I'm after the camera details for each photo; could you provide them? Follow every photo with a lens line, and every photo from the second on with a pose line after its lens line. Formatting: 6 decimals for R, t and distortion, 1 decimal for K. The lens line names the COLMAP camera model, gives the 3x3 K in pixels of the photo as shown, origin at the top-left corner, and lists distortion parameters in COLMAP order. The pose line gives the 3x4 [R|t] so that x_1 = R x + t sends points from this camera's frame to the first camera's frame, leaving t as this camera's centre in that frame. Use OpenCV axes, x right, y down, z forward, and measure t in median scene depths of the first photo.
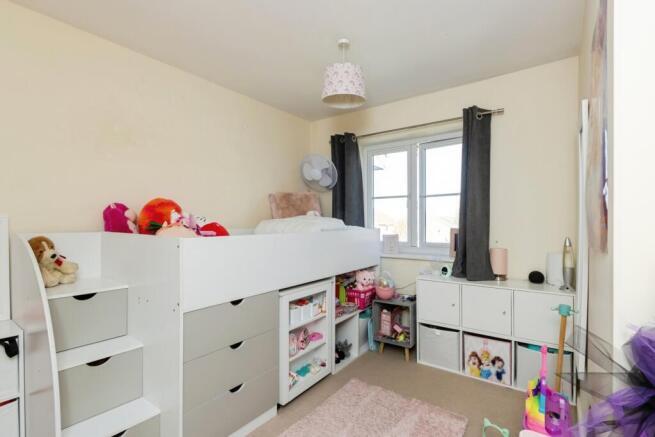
lens RADIAL K [[312.4, 0, 327.5], [0, 312.4, 218.5], [0, 0, 1]] dist [0.001499, 0.000194]
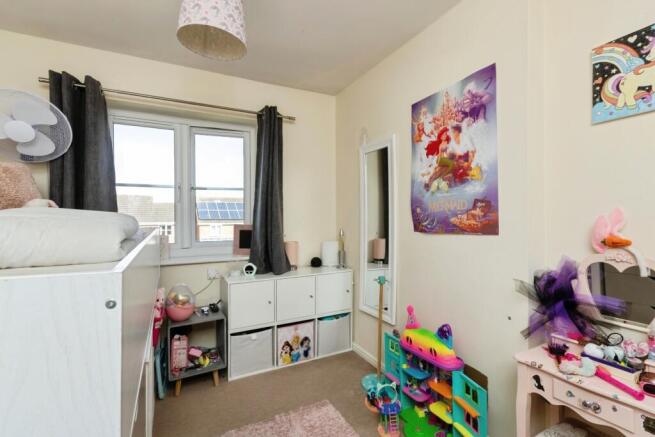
lens RADIAL K [[302.9, 0, 330.7], [0, 302.9, 214.5], [0, 0, 1]] dist [0.001820, 0.000073]
pose [[0.438260, 0.006210, 0.898827, -0.345865], [0.000541, 0.999974, -0.007173, 0.007482], [-0.898848, 0.003629, 0.438246, 0.381192]]
